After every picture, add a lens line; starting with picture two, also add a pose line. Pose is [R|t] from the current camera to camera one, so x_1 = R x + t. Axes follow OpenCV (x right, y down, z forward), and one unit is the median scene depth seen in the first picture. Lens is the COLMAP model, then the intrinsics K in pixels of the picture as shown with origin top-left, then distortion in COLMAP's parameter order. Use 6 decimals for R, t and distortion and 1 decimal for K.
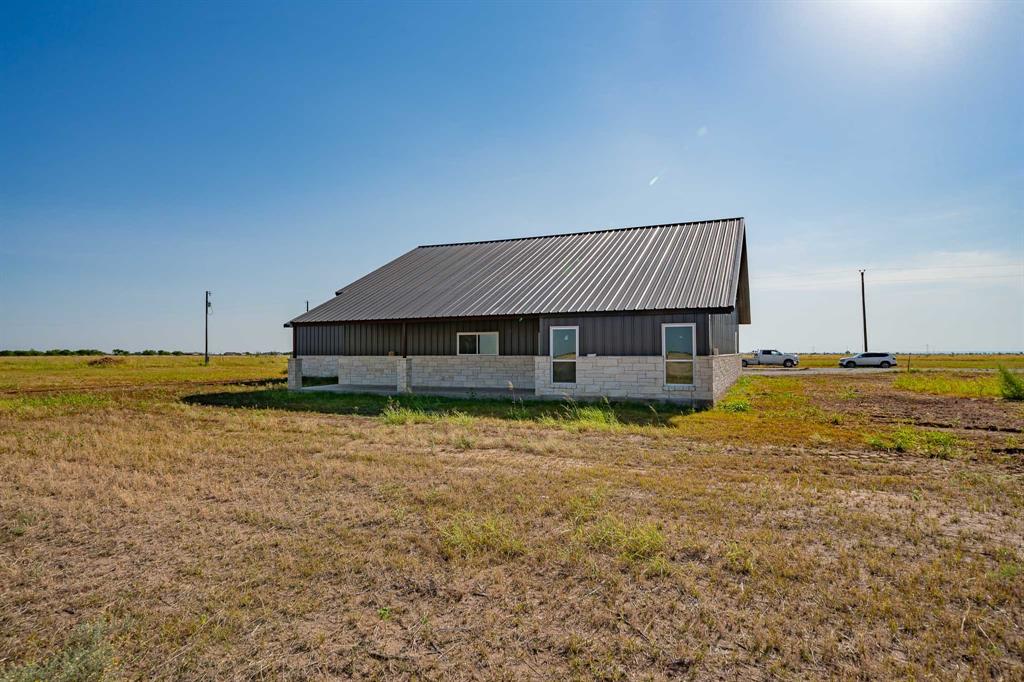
lens RADIAL K [[564.0, 0, 512.5], [0, 564.0, 342.1], [0, 0, 1]] dist [-0.001688, -0.000038]
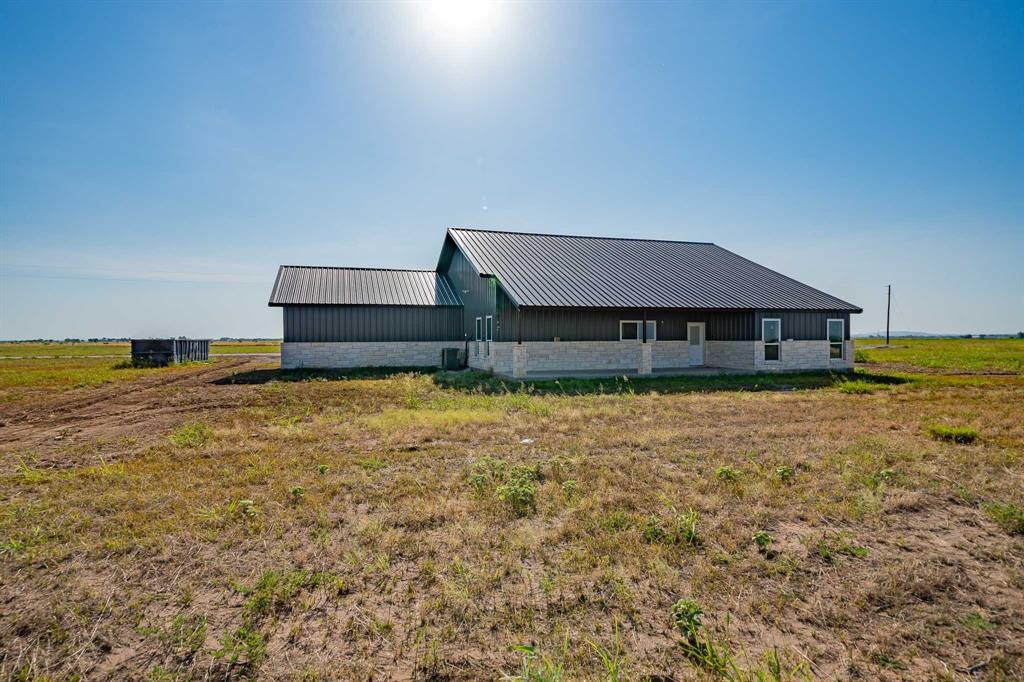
lens RADIAL K [[533.5, 0, 511.7], [0, 533.5, 341.8], [0, 0, 1]] dist [-0.002776, -0.000093]
pose [[0.785438, -0.003880, 0.618928, -0.936870], [-0.009713, 0.999780, 0.018594, 0.007974], [-0.618864, -0.020616, 0.785227, 0.303856]]
